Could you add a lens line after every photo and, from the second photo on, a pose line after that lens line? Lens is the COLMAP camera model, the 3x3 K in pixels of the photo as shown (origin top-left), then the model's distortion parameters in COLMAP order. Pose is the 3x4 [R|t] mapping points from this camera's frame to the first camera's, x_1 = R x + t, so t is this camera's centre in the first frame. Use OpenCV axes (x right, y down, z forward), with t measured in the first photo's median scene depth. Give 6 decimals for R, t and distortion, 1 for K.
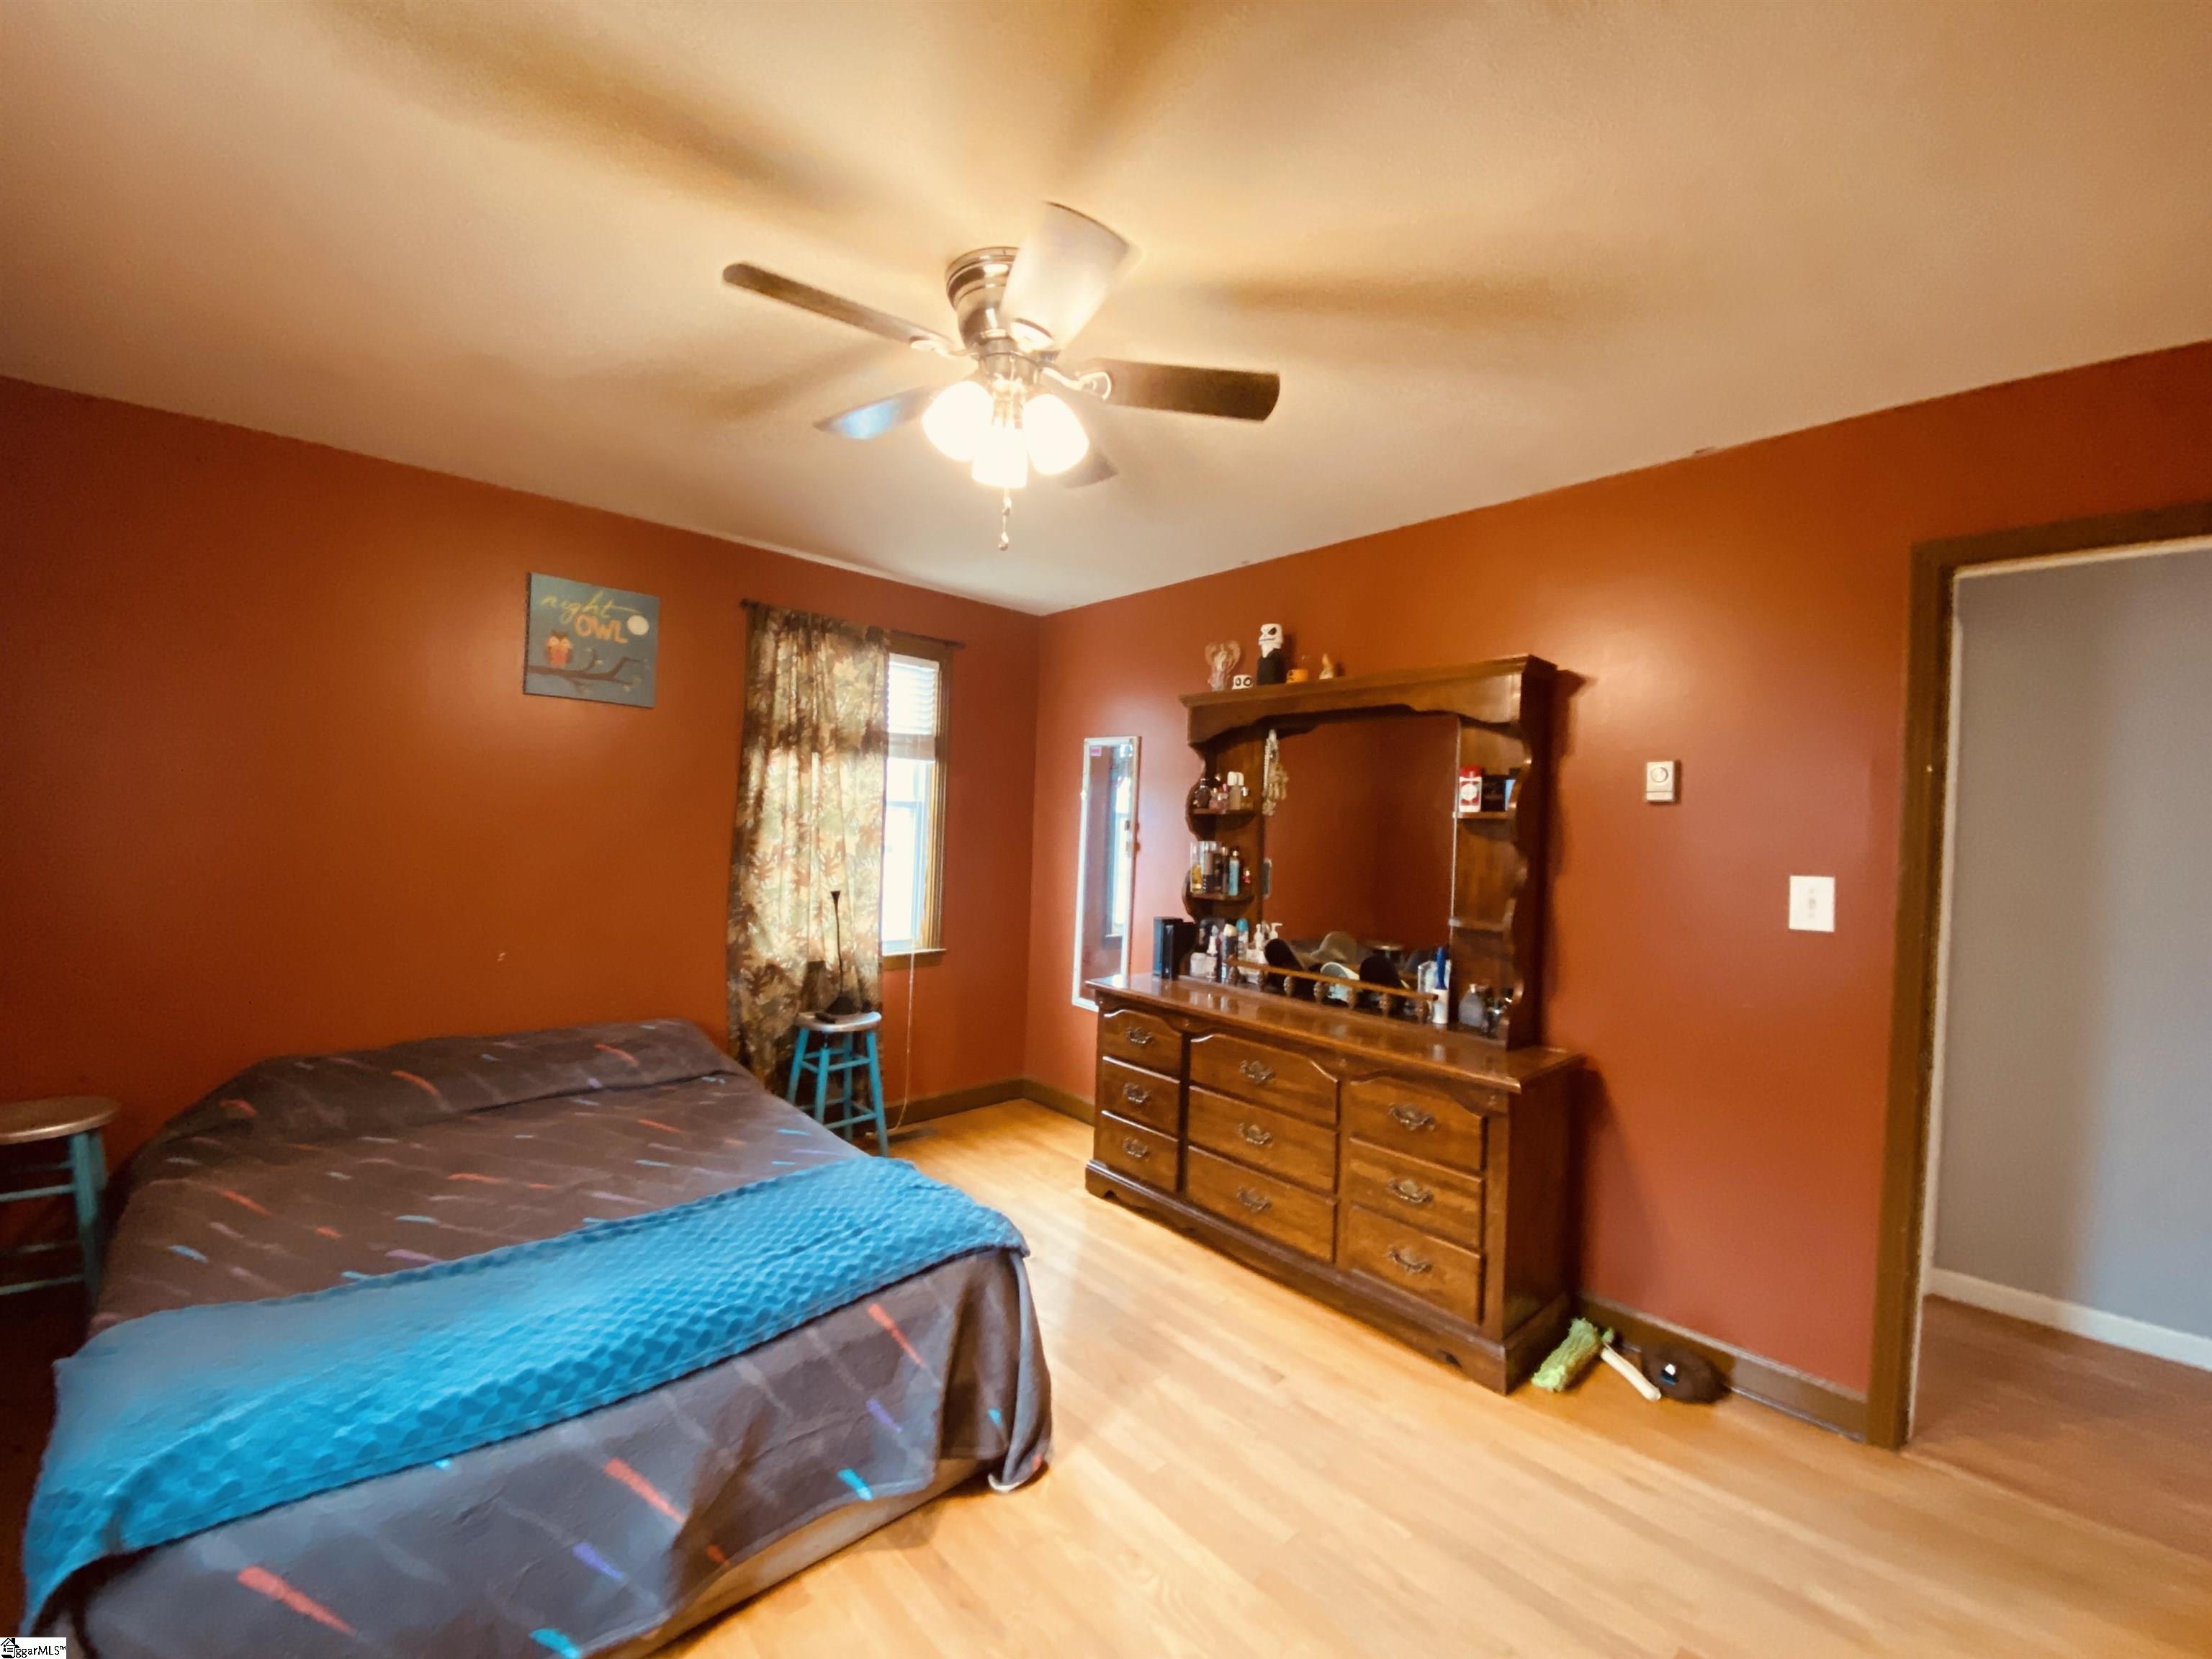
lens RADIAL K [[887.2, 0, 1106.0], [0, 887.2, 829.5], [0, 0, 1]] dist [0.031802, -0.029819]
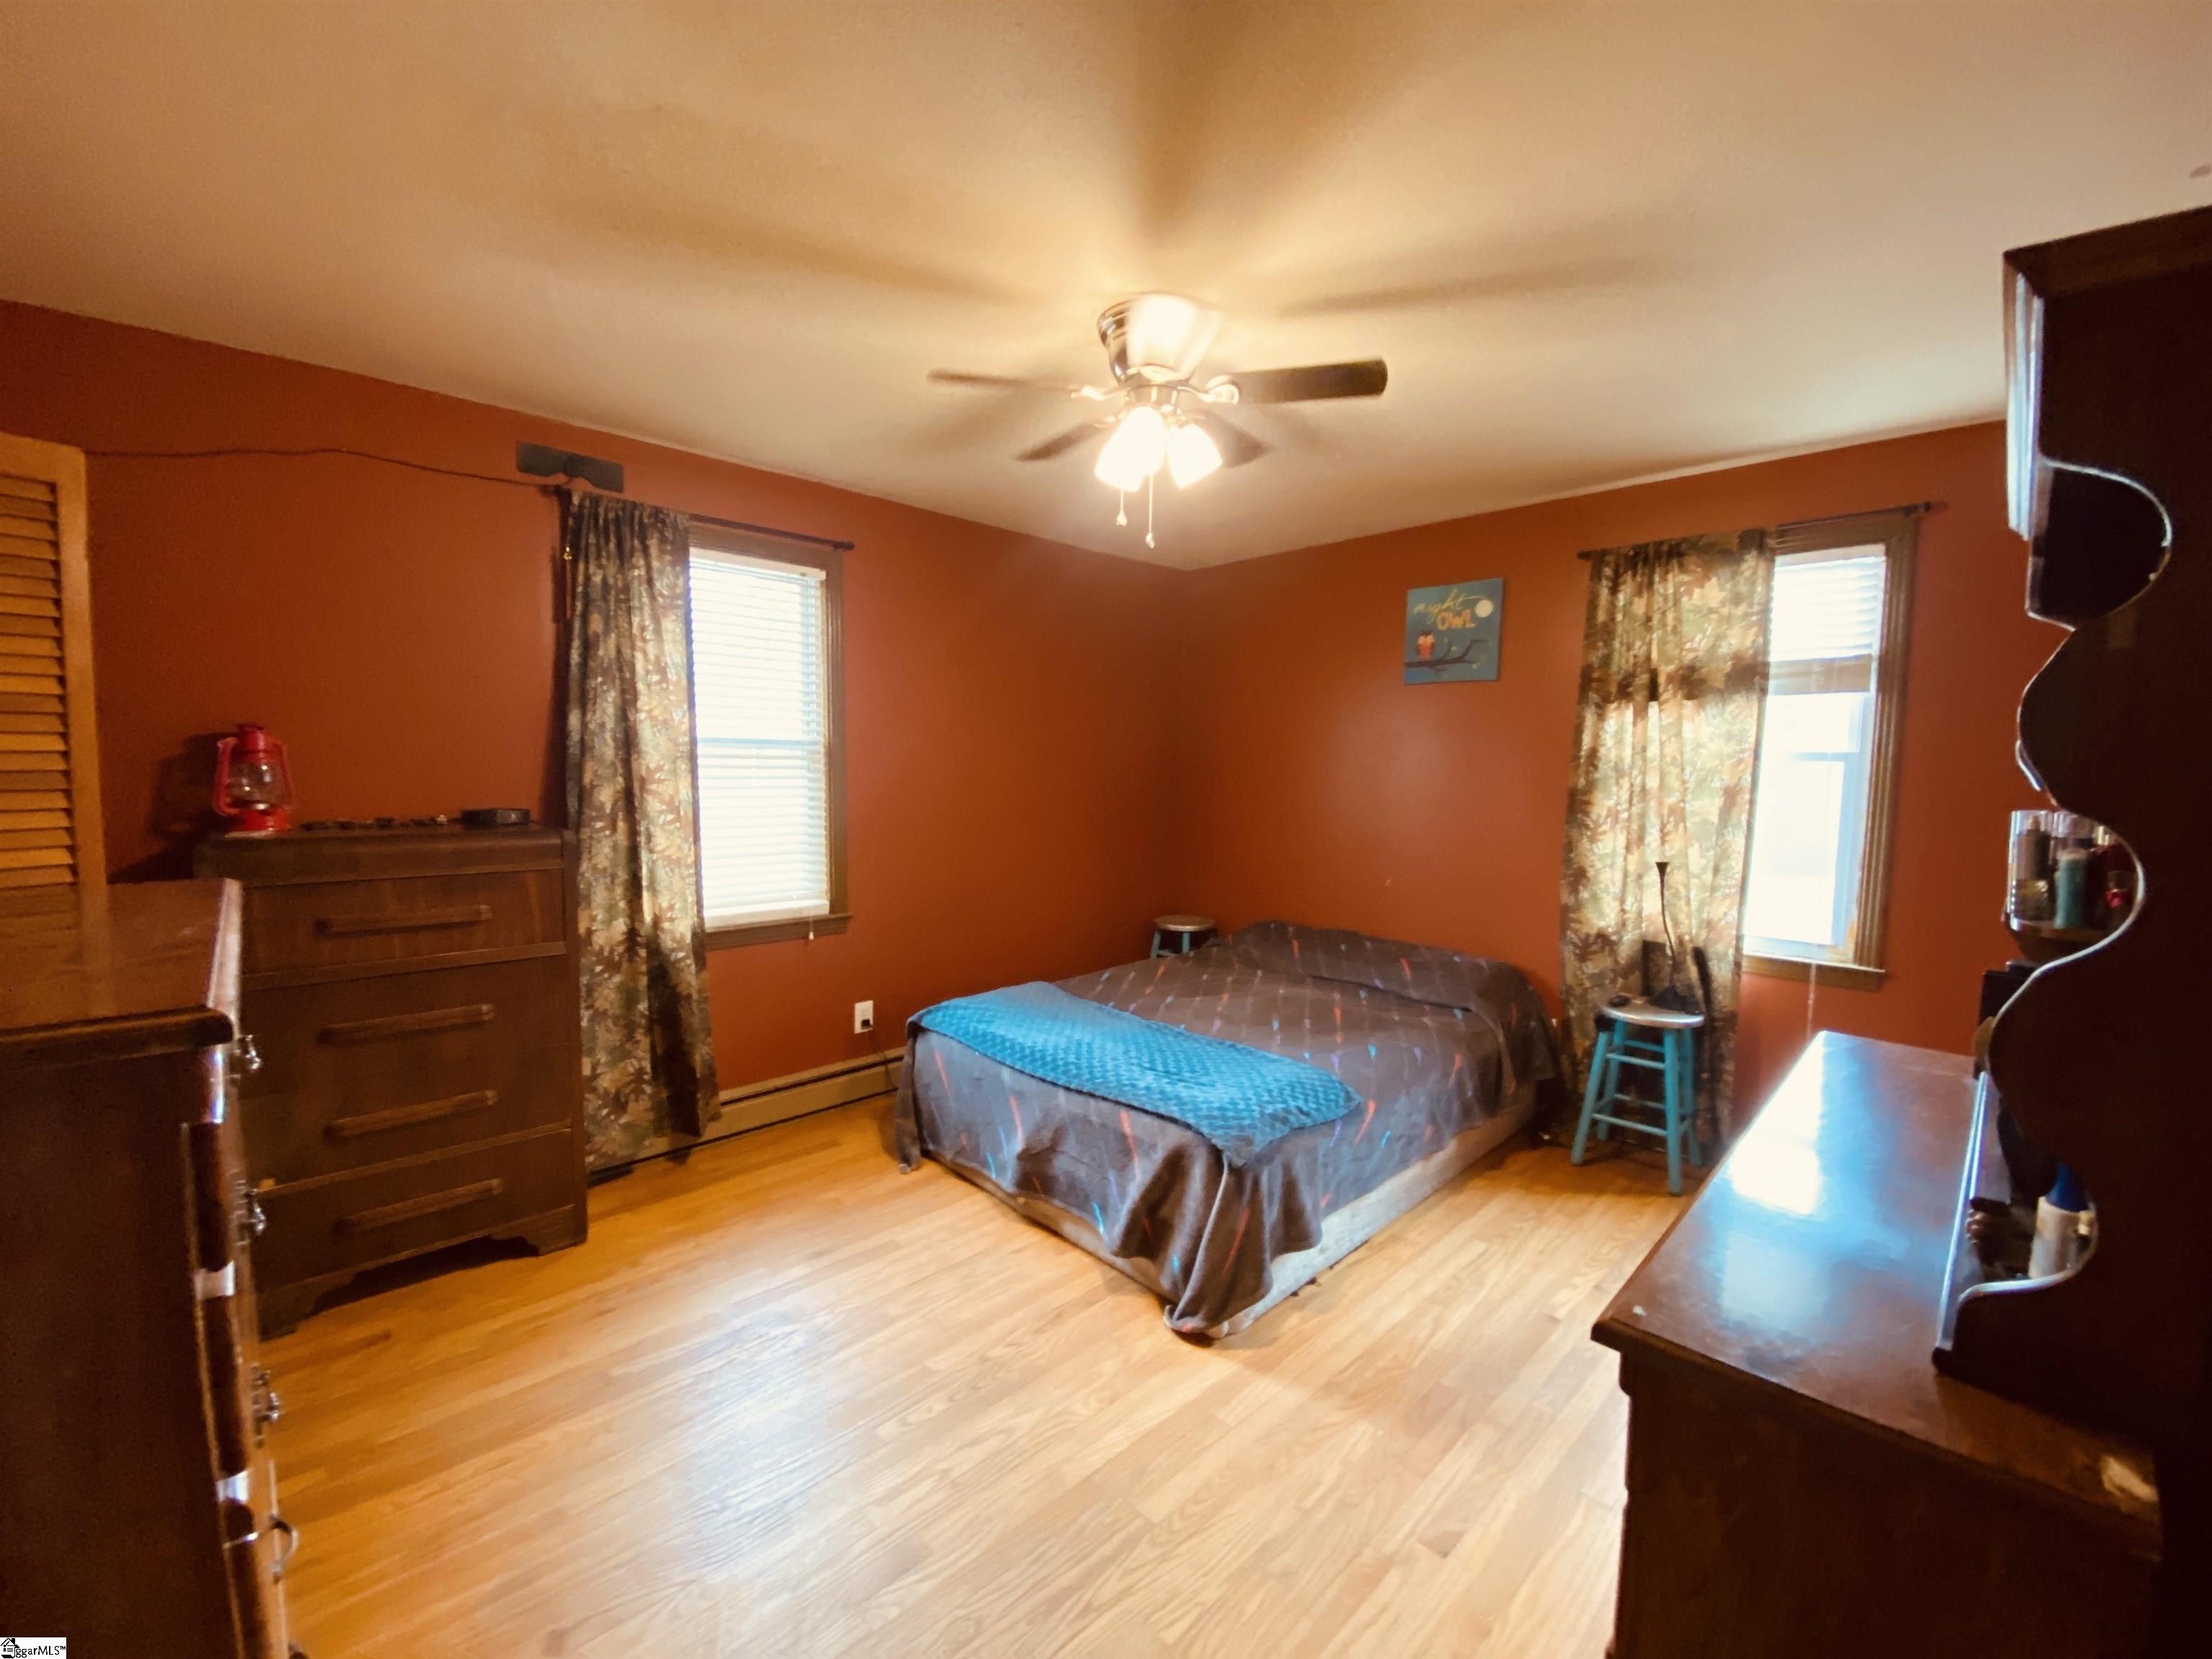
lens RADIAL K [[887.2, 0, 1106.0], [0, 887.2, 829.5], [0, 0, 1]] dist [0.031802, -0.029819]
pose [[0.033824, 0.039157, -0.998660, 0.551421], [-0.018718, 0.999082, 0.038540, 0.015289], [0.999252, 0.017390, 0.034526, 0.448336]]
